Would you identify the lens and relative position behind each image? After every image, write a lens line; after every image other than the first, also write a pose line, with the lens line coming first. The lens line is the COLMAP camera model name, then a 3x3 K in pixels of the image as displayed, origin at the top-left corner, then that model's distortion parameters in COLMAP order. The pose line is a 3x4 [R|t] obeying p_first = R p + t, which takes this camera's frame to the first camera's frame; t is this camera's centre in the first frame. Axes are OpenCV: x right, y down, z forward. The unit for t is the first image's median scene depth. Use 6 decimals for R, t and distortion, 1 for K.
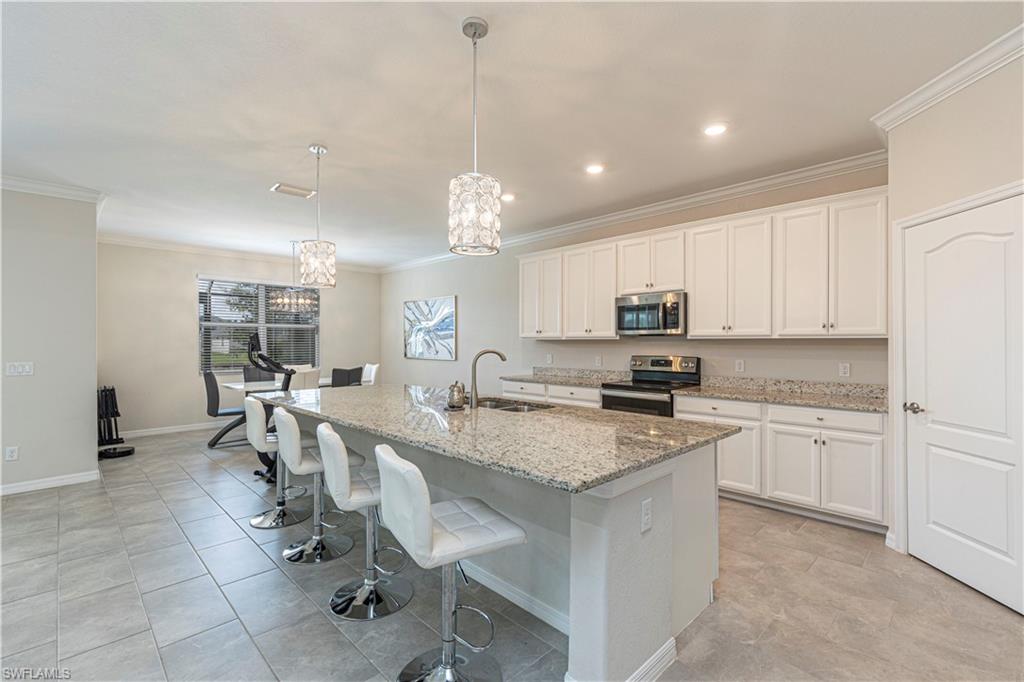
lens RADIAL K [[458.7, 0, 518.6], [0, 458.7, 341.3], [0, 0, 1]] dist [0.003225, 0.000374]
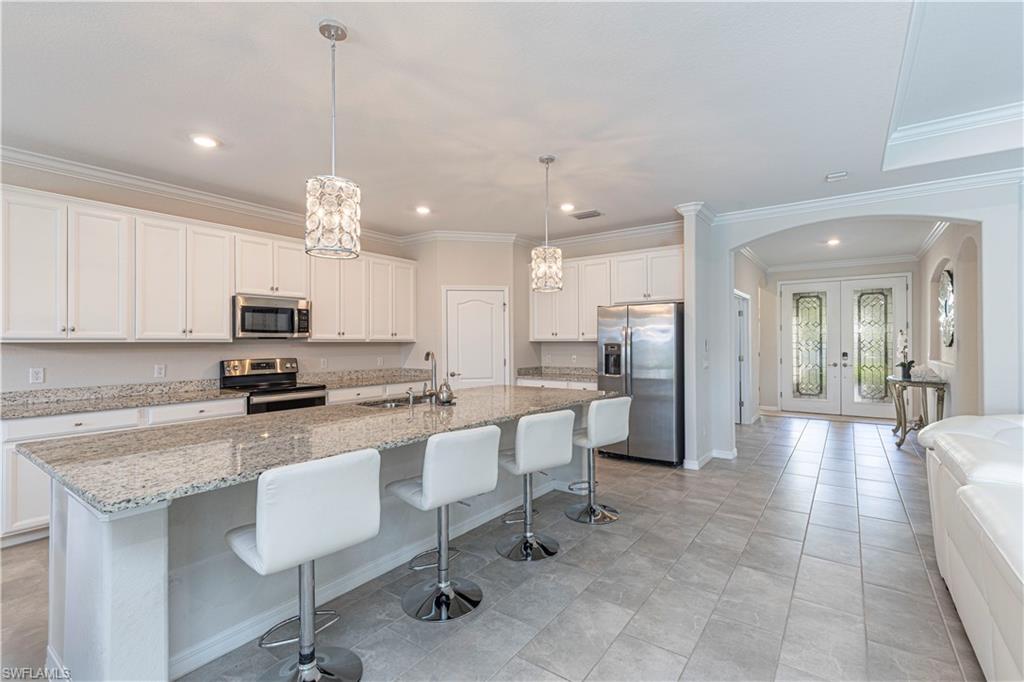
lens RADIAL K [[458.7, 0, 518.6], [0, 458.7, 341.3], [0, 0, 1]] dist [0.003225, 0.000374]
pose [[-0.167782, 0.006953, 0.985800, -0.814600], [0.006273, 0.999962, -0.005985, 0.002967], [-0.985804, 0.005180, -0.167820, 0.648201]]
